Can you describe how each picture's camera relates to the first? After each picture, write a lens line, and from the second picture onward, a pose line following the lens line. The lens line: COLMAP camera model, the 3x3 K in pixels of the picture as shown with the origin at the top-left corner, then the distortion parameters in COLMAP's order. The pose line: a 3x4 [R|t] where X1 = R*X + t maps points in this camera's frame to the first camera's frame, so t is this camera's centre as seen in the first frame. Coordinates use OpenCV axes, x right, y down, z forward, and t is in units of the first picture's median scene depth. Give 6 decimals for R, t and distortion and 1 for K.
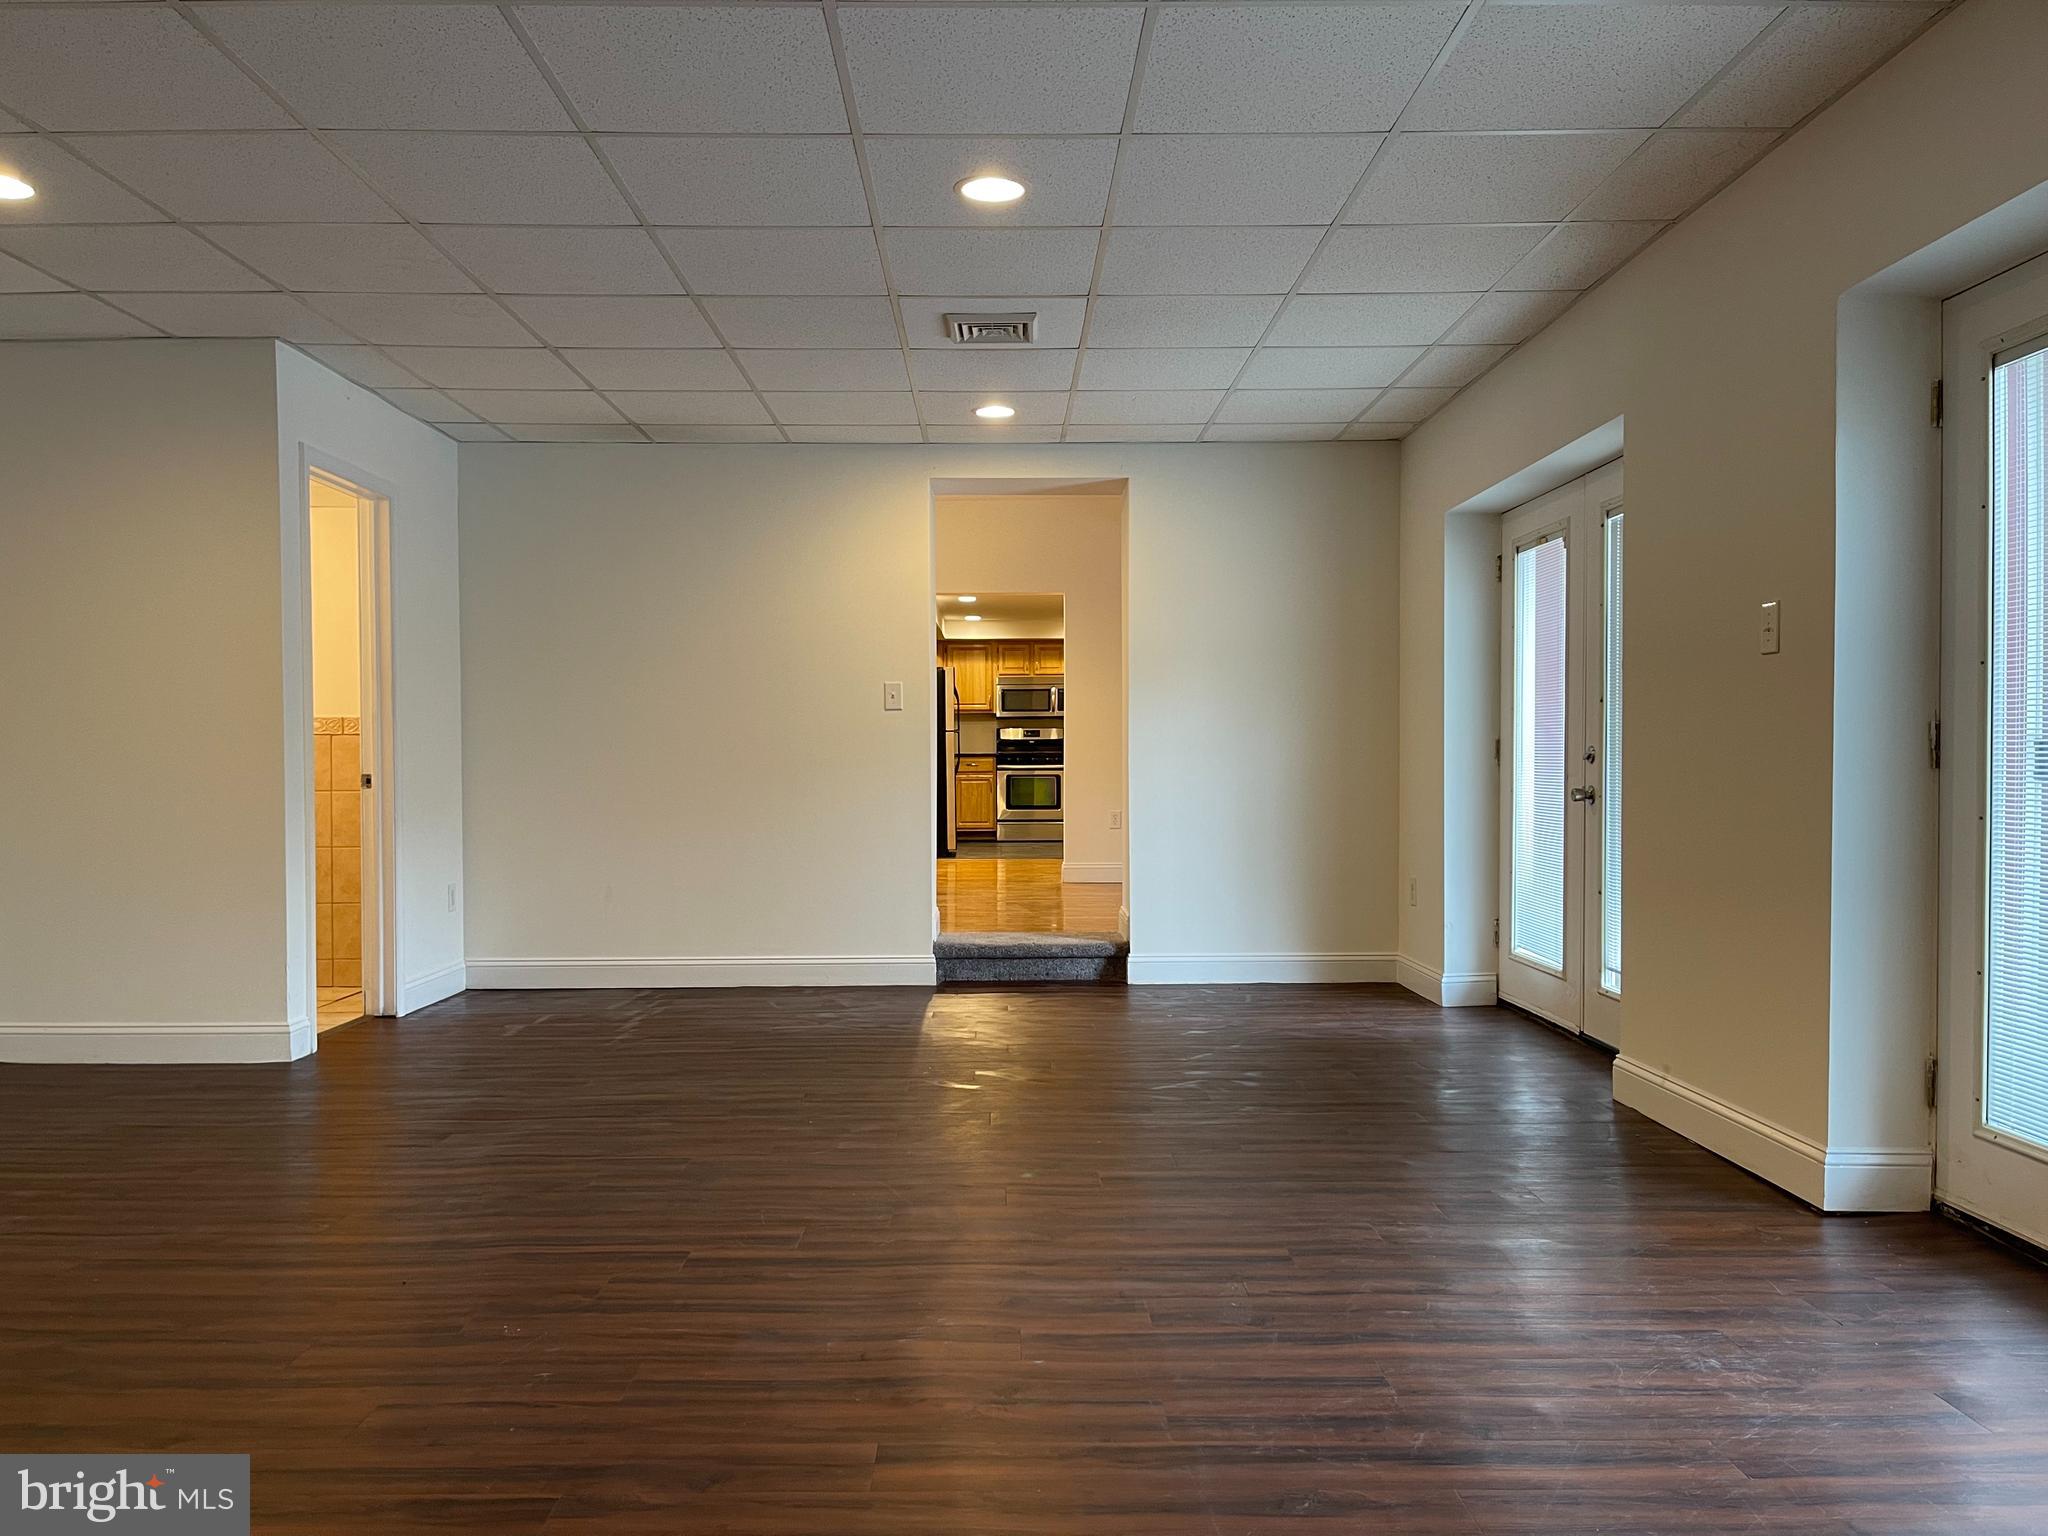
lens RADIAL K [[1563.2, 0, 1012.3], [0, 1563.2, 768.8], [0, 0, 1]] dist [0.078337, -0.091910]
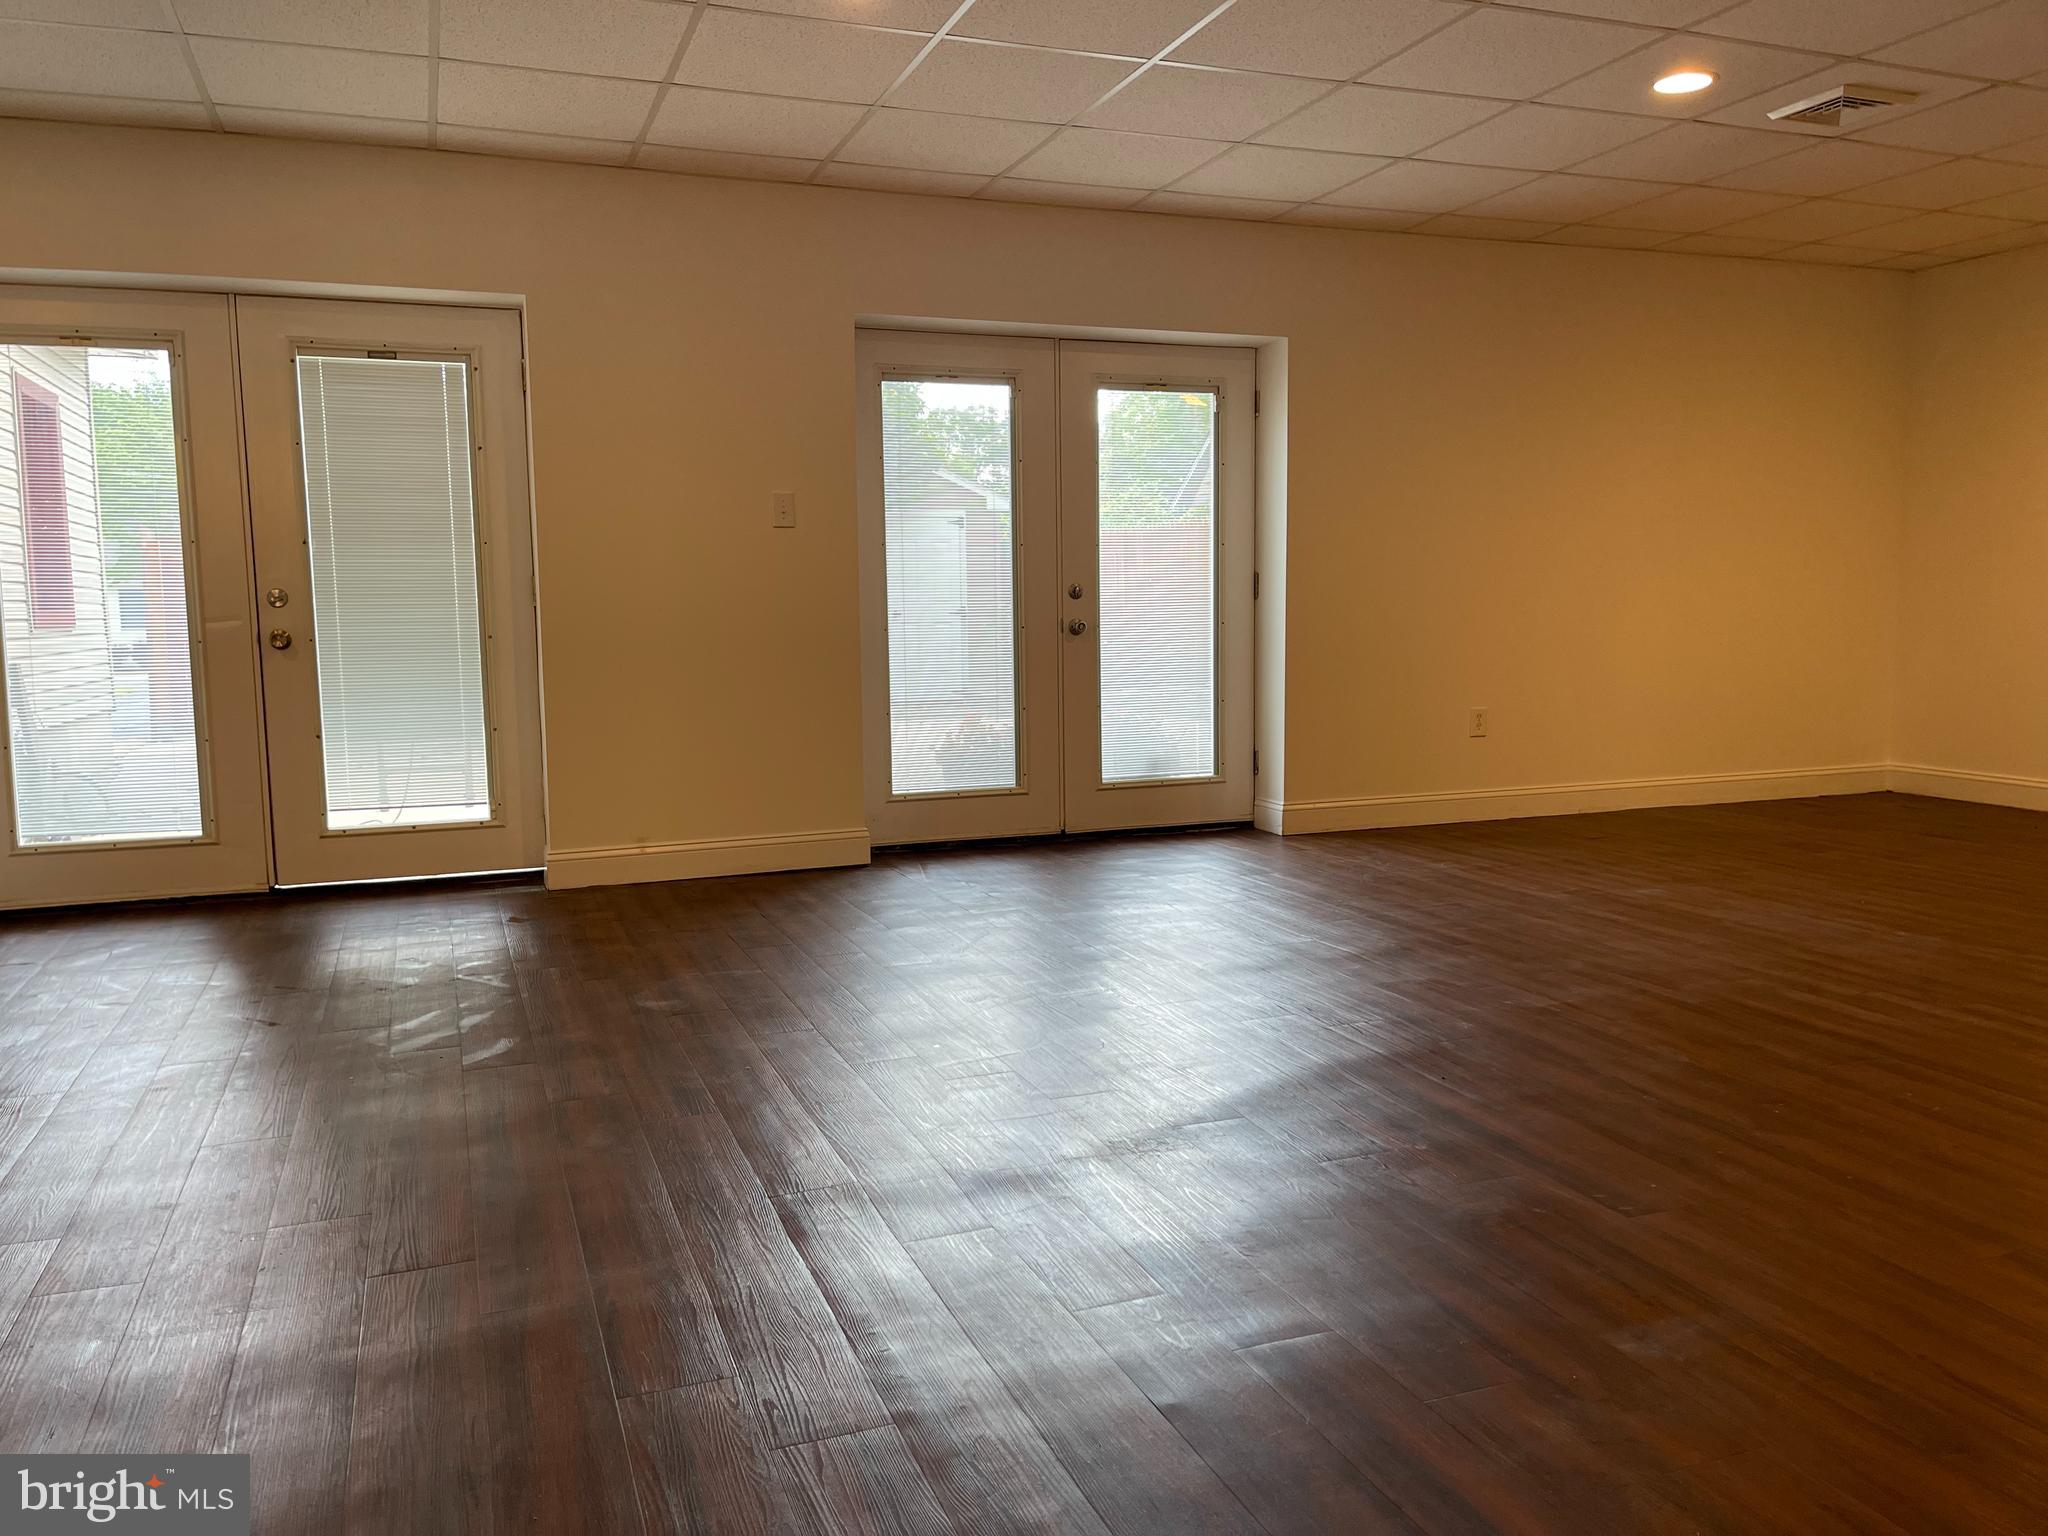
lens RADIAL K [[1563.2, 0, 1024.0], [0, 1563.2, 785.2], [0, 0, 1]] dist [0.078337, -0.091910]
pose [[-0.340062, -0.123198, 0.932298, -0.652751], [0.009555, 0.990878, 0.134424, -0.019263], [-0.940354, 0.054621, -0.335783, 0.816576]]
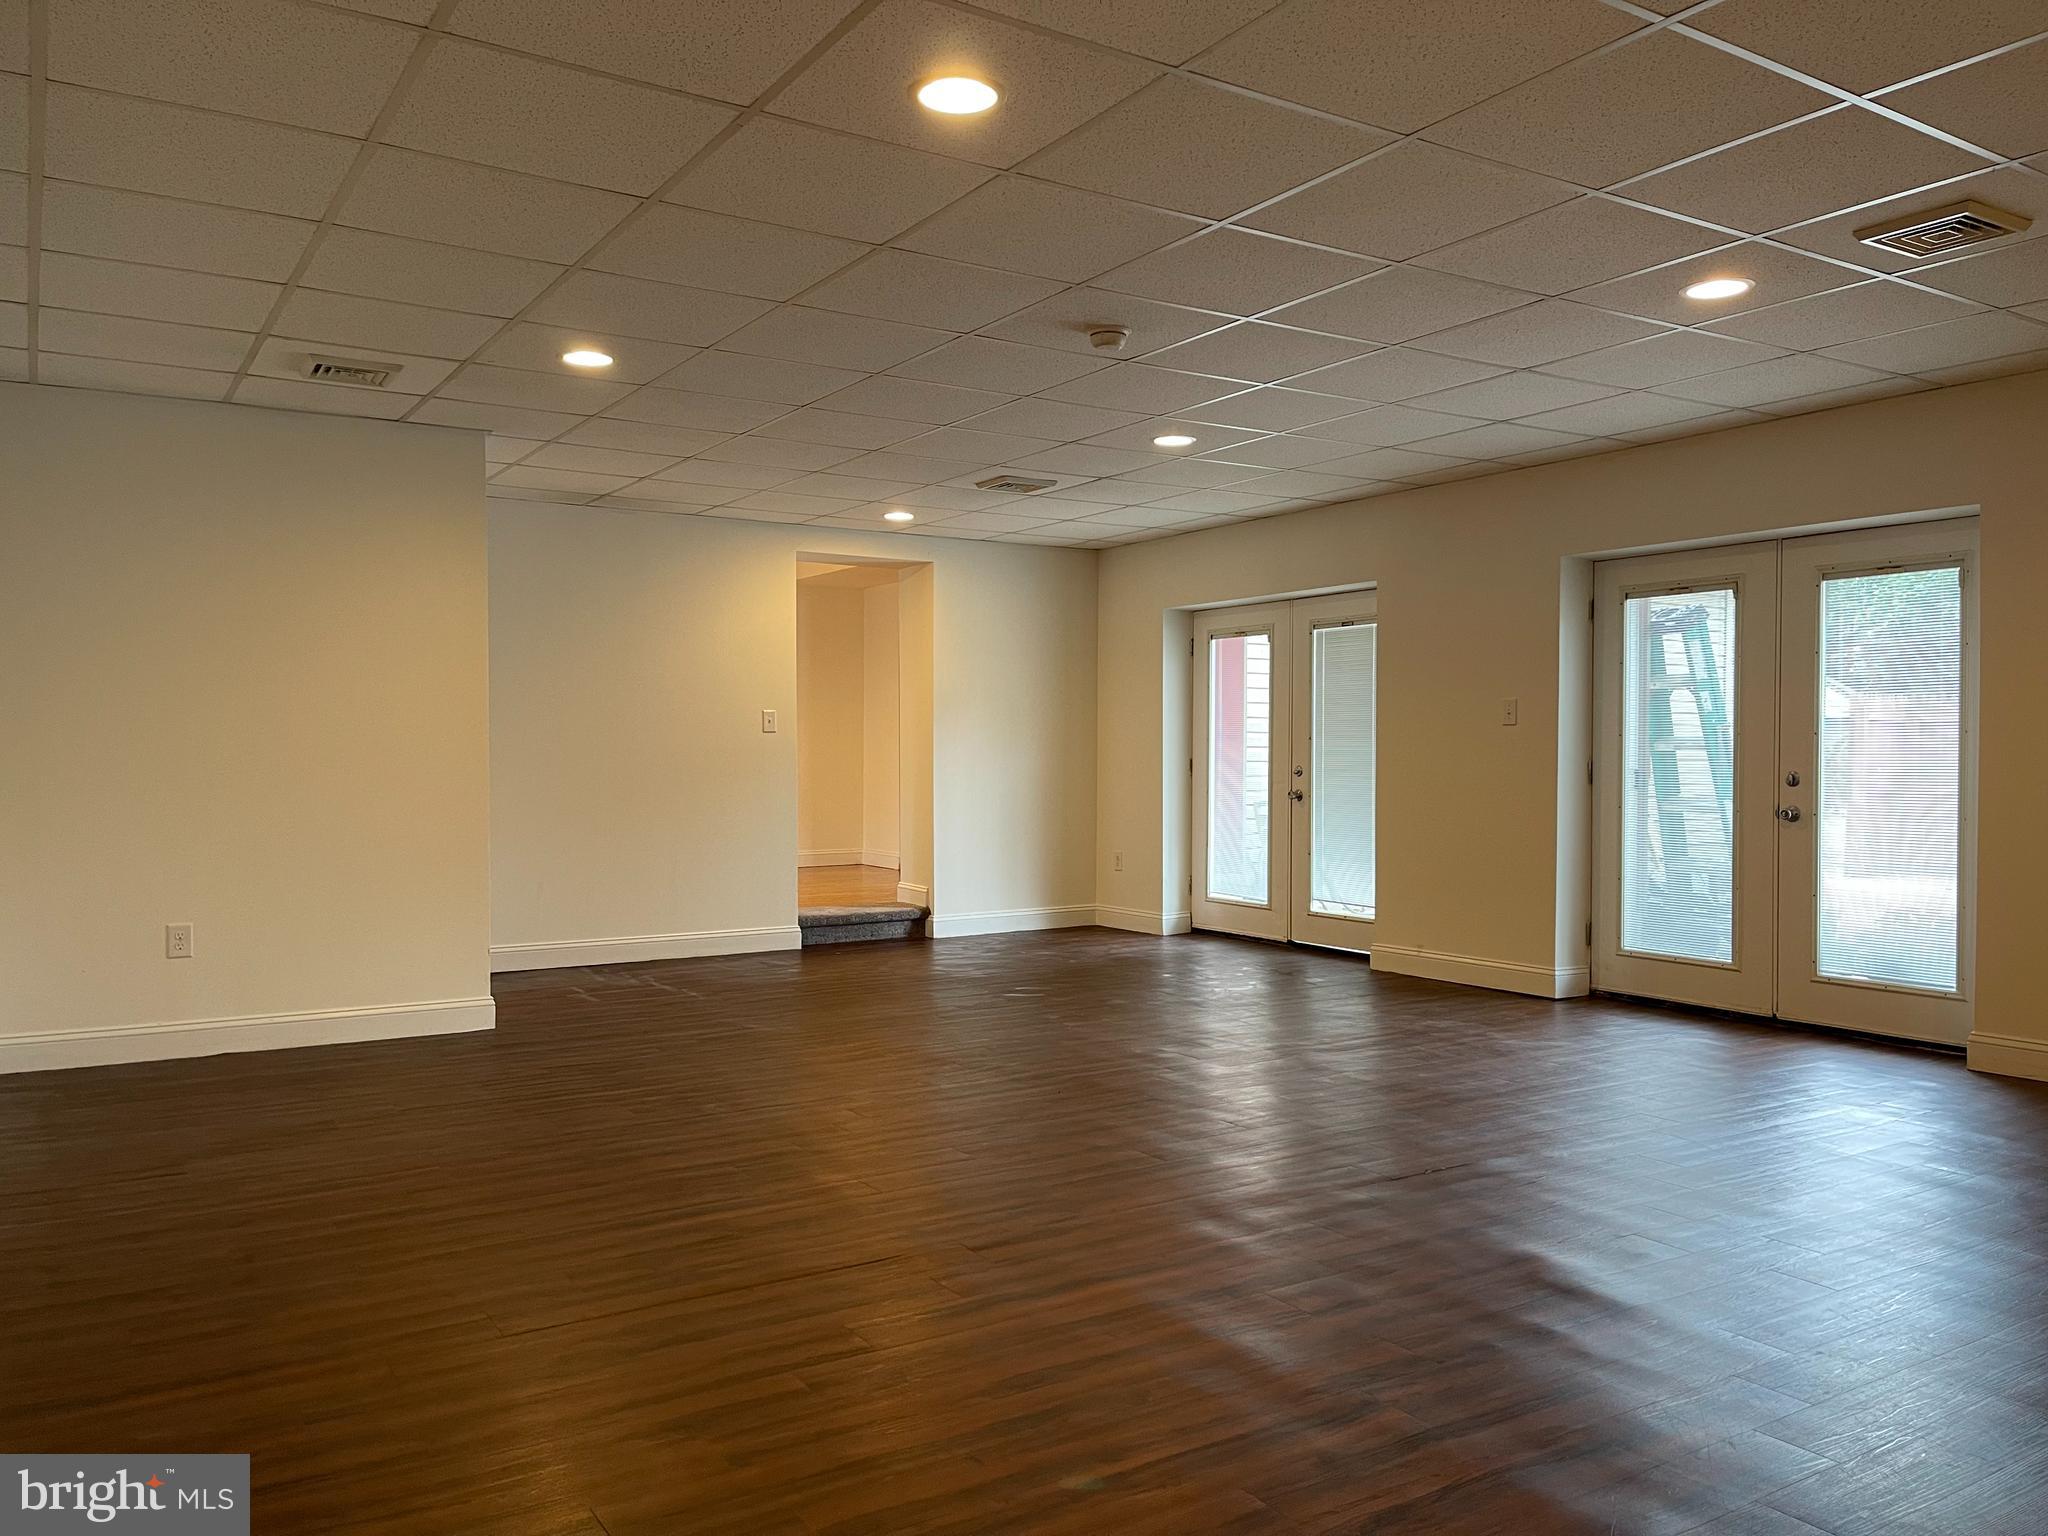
lens RADIAL K [[1563.2, 0, 1057.2], [0, 1563.2, 747.9], [0, 0, 1]] dist [0.078337, -0.091910]
pose [[0.840793, 0.006049, 0.541322, -0.668822], [-0.001842, 0.999964, -0.008313, -0.017473], [-0.541353, 0.005992, 0.840774, -0.218922]]
